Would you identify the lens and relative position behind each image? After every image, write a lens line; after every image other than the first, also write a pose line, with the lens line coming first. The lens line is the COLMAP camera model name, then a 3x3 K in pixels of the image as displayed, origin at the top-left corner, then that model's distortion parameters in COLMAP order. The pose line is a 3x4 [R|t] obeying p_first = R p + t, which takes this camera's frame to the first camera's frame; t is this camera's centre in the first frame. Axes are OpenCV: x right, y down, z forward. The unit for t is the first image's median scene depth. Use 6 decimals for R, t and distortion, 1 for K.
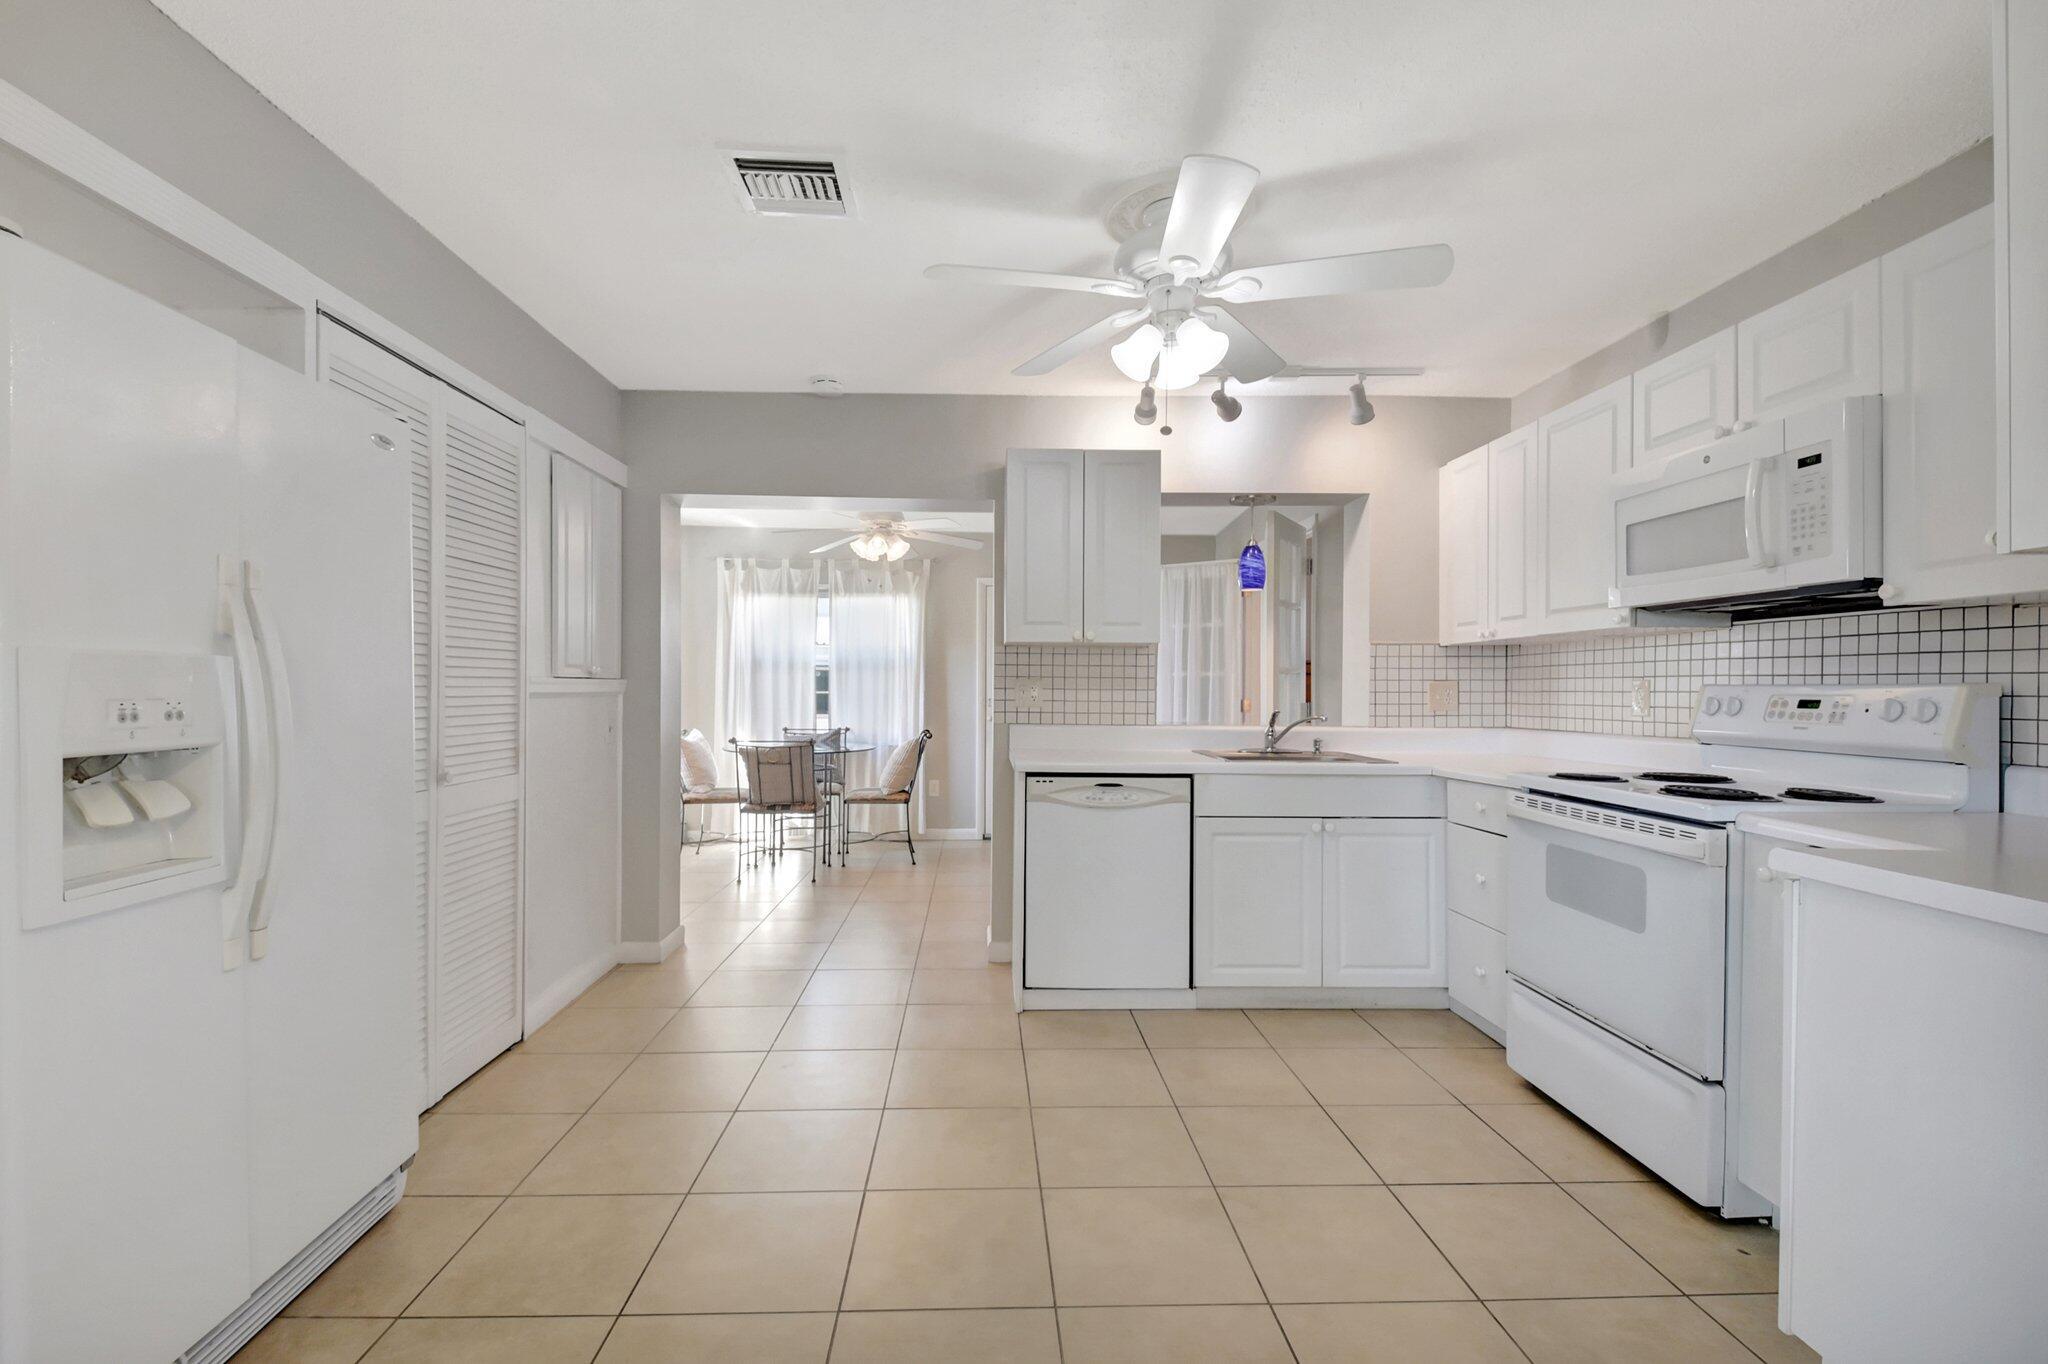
lens RADIAL K [[914.7, 0, 992.4], [0, 914.7, 696.4], [0, 0, 1]] dist [0.030945, -0.000293]
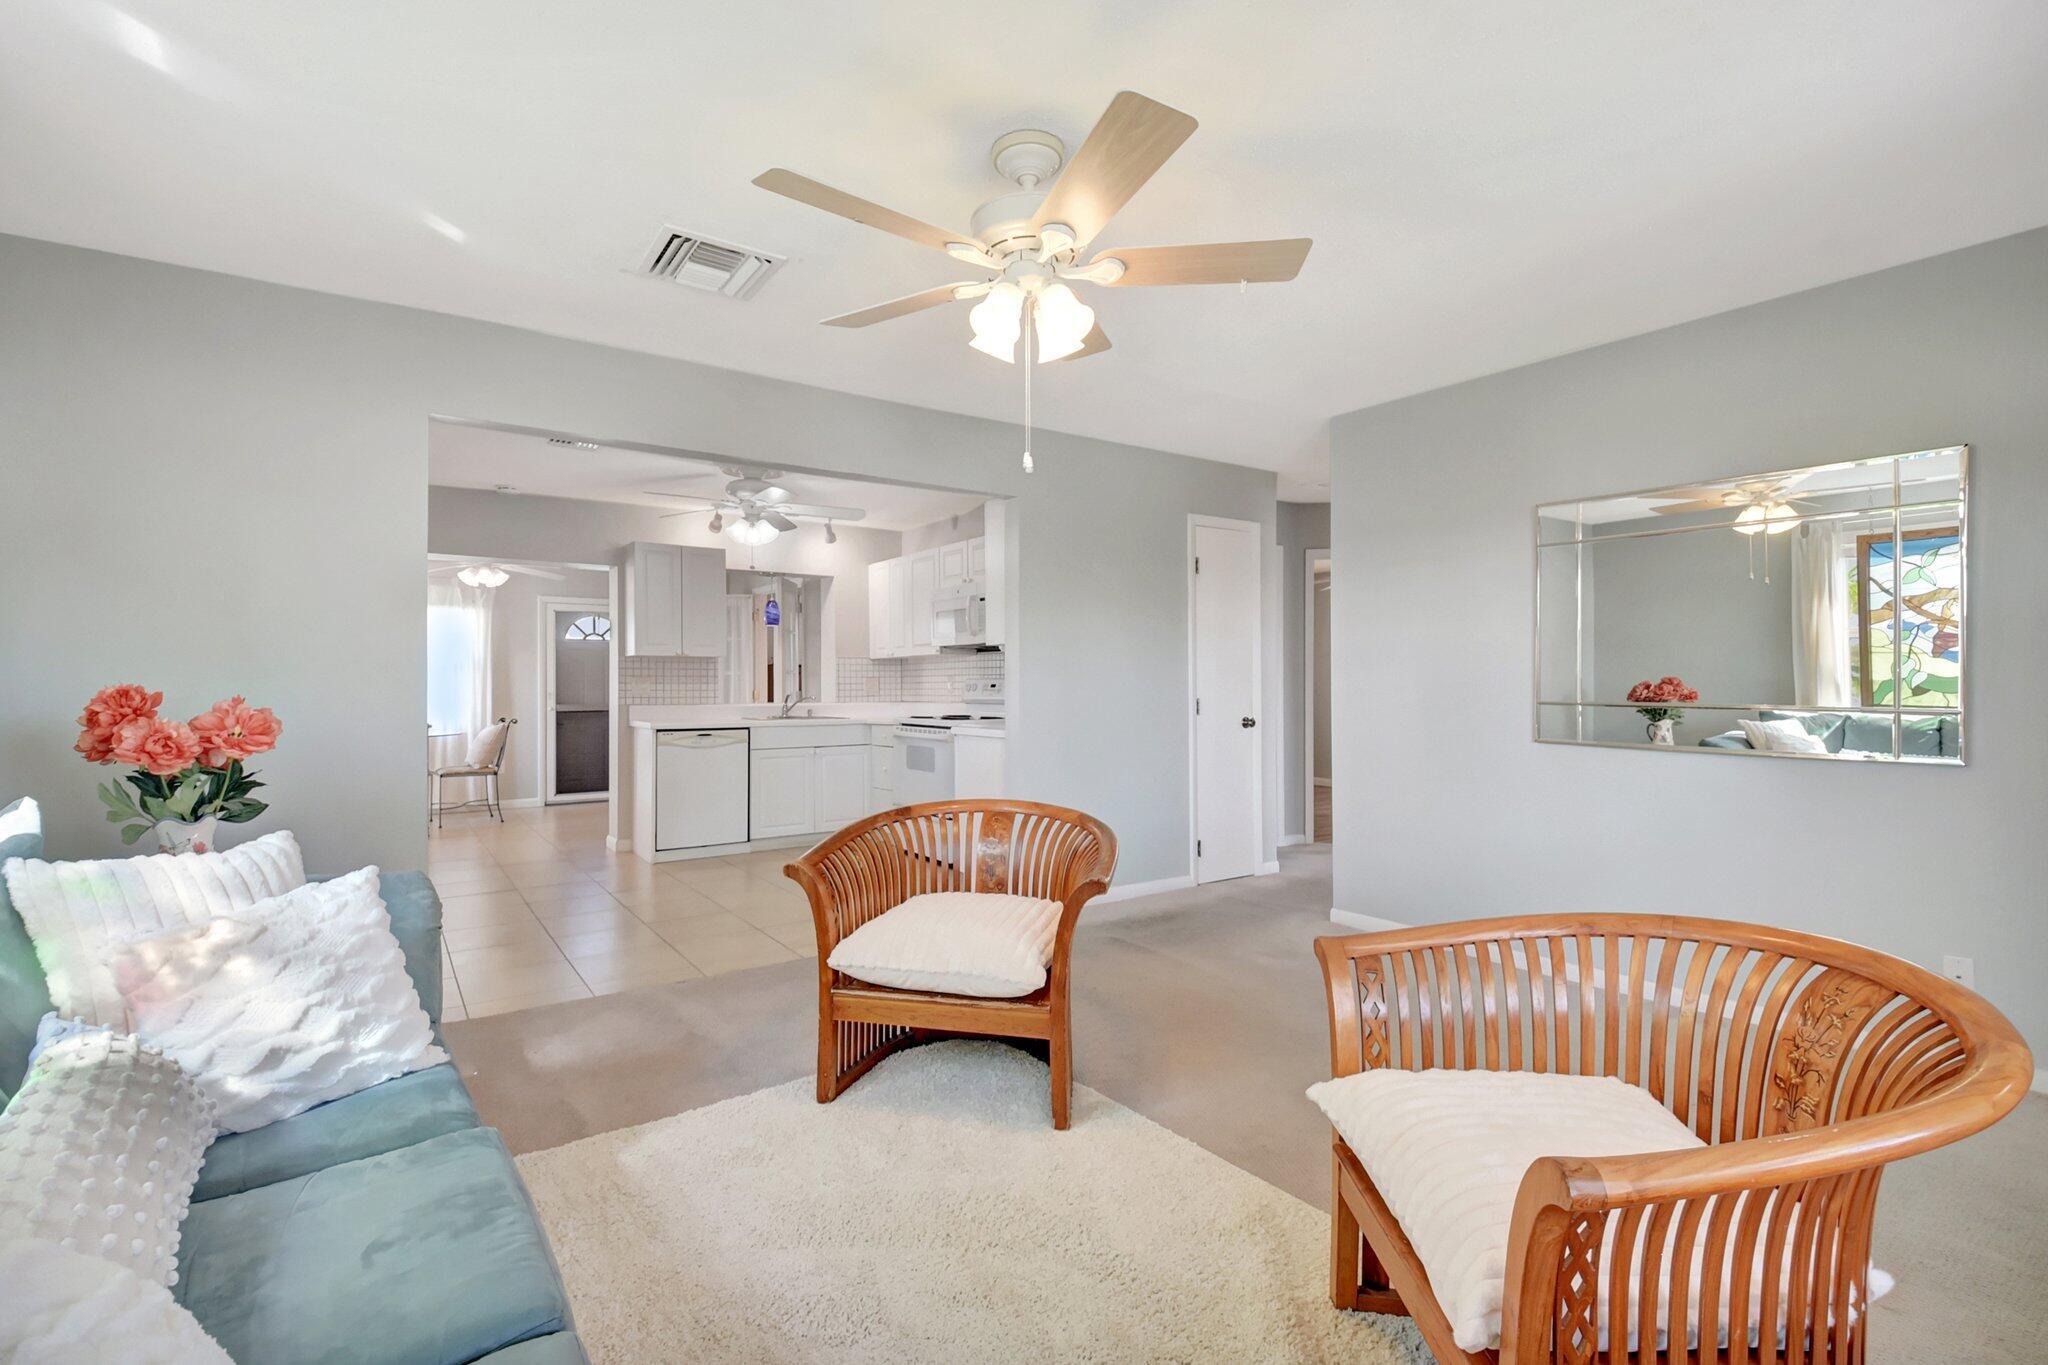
lens RADIAL K [[926.4, 0, 1024.0], [0, 926.4, 682.5], [0, 0, 1]] dist [-0.001784, -0.000052]
pose [[0.827762, -0.007016, 0.561036, -0.339864], [0.013697, 0.999877, -0.007705, 0.013296], [-0.560913, 0.014062, 0.827756, -0.796108]]
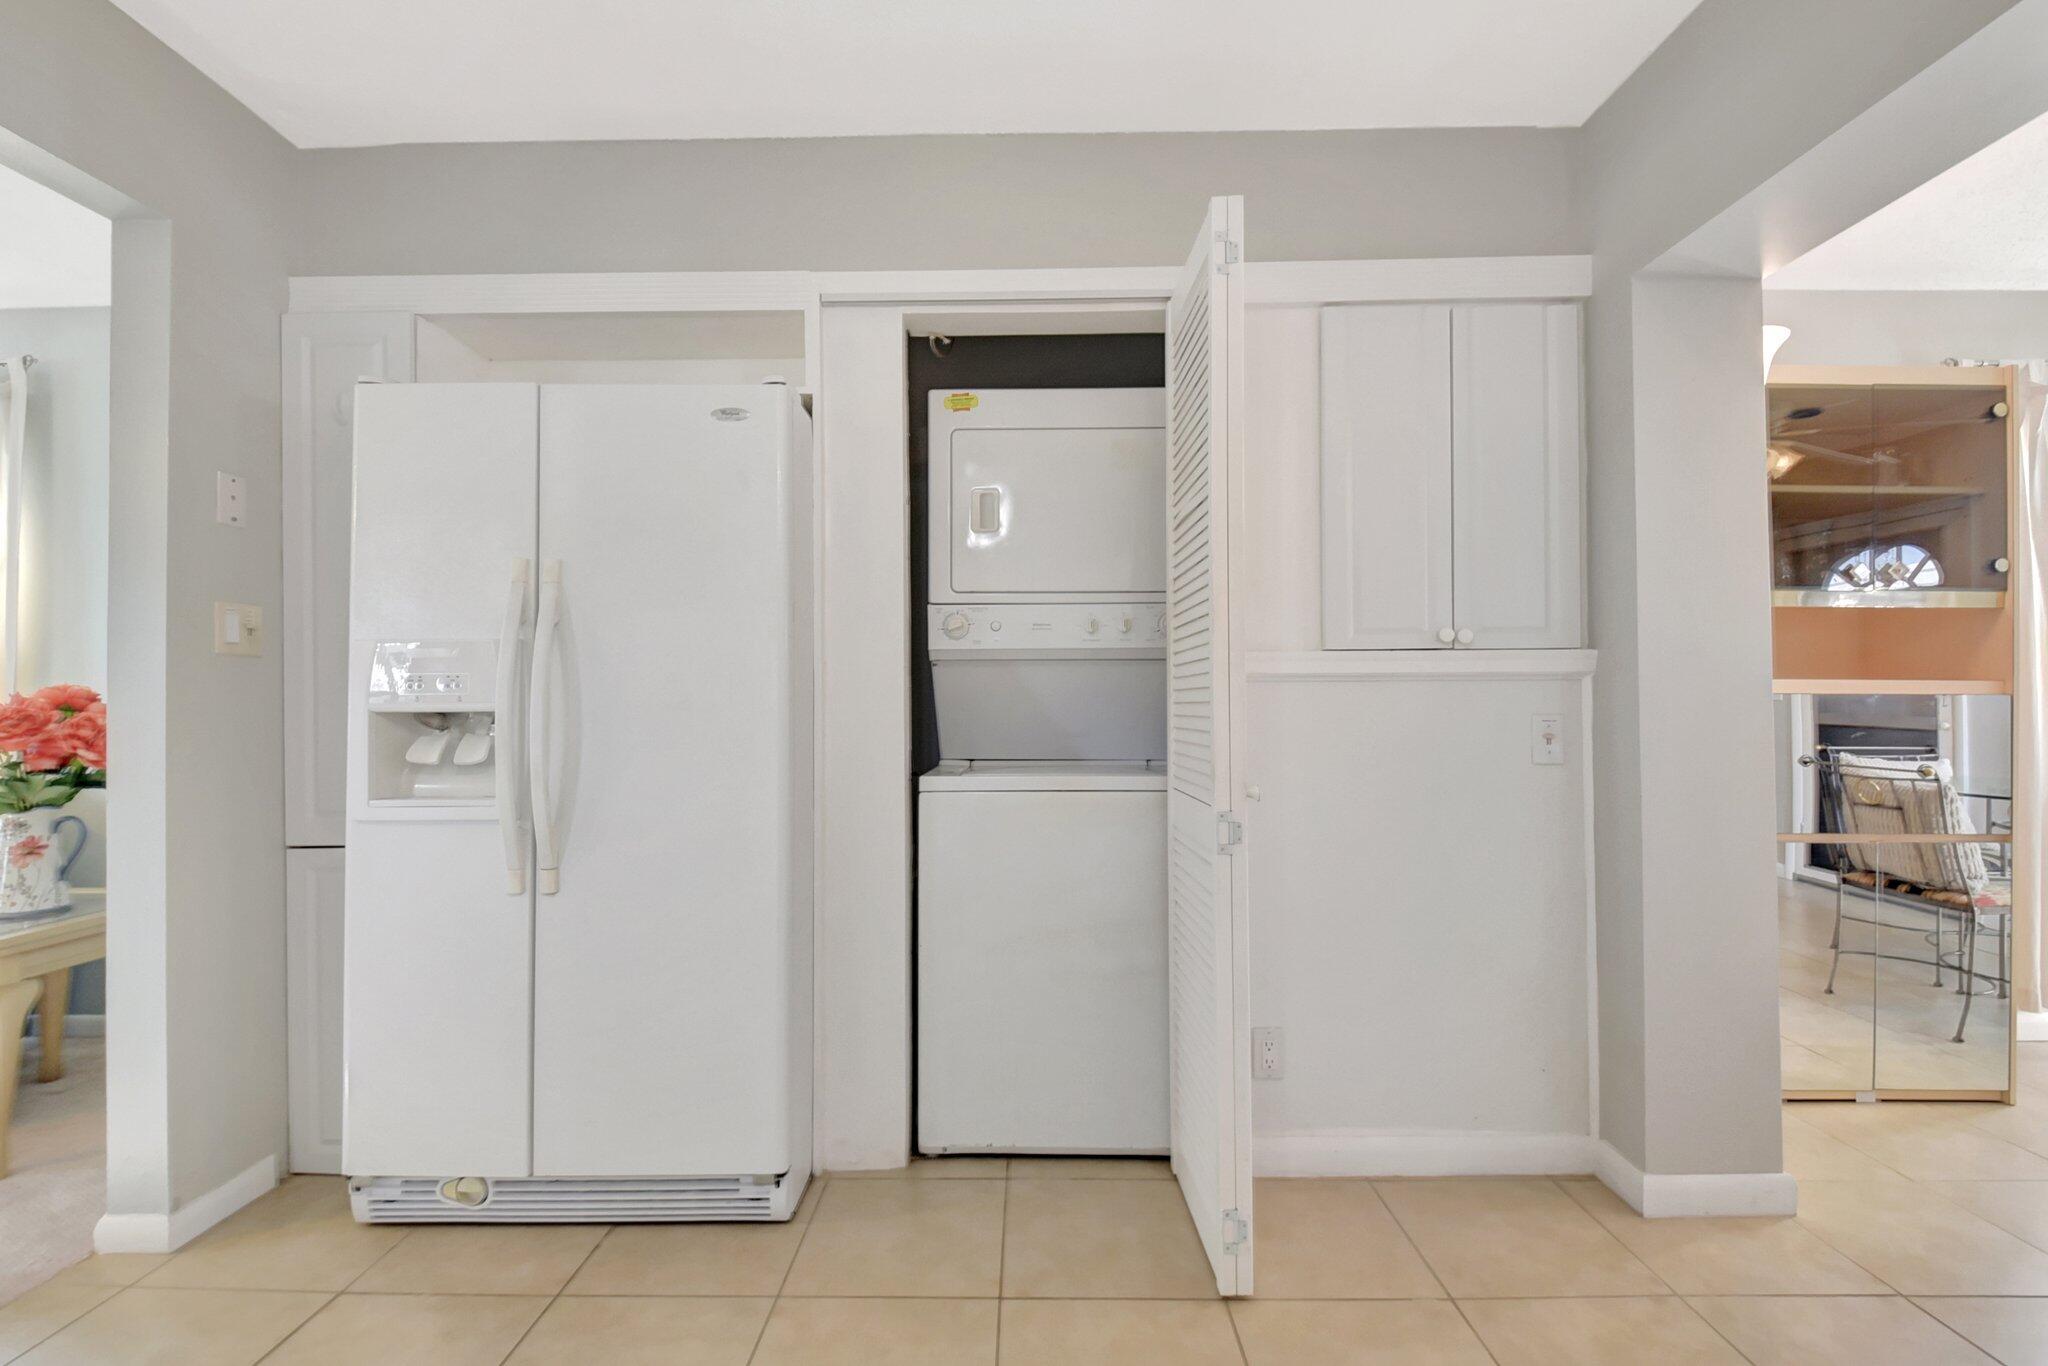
lens RADIAL K [[878.7, 0, 1015.4], [0, 878.7, 682.5], [0, 0, 1]] dist [0.039658, -0.023492]
pose [[-0.040425, -0.019249, -0.998997, 0.141005], [-0.005317, 0.999804, -0.019050, 0.013646], [0.999168, 0.004542, -0.040519, 0.716943]]
